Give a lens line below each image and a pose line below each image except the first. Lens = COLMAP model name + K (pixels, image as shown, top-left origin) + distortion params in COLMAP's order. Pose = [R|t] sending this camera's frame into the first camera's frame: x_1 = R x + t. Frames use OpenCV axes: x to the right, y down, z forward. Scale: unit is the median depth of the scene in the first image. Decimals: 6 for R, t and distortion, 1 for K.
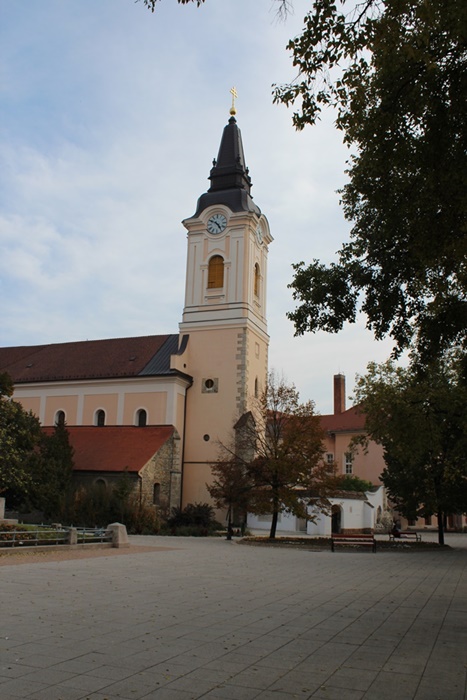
lens RADIAL K [[648.2, 0, 233.5], [0, 648.2, 350.0], [0, 0, 1]] dist [-0.124545, 0.002082]
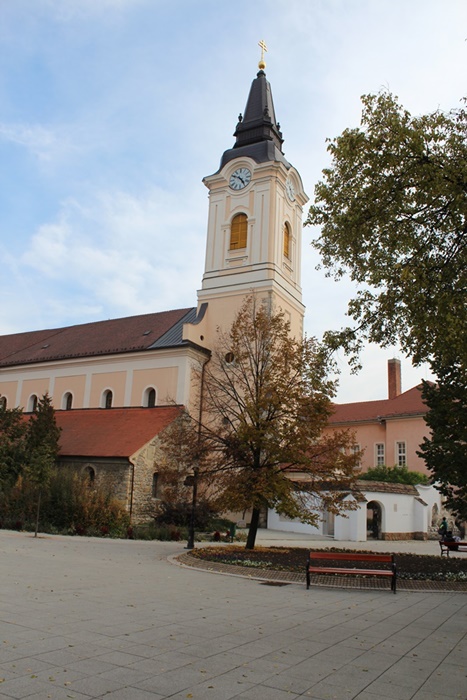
lens RADIAL K [[583.7, 0, 233.5], [0, 583.7, 350.0], [0, 0, 1]] dist [-0.115536, 0.003671]
pose [[0.991031, -0.017919, -0.132423, 0.068092], [0.014717, 0.999576, -0.025118, 0.060035], [0.132817, 0.022944, 0.990875, 0.232823]]
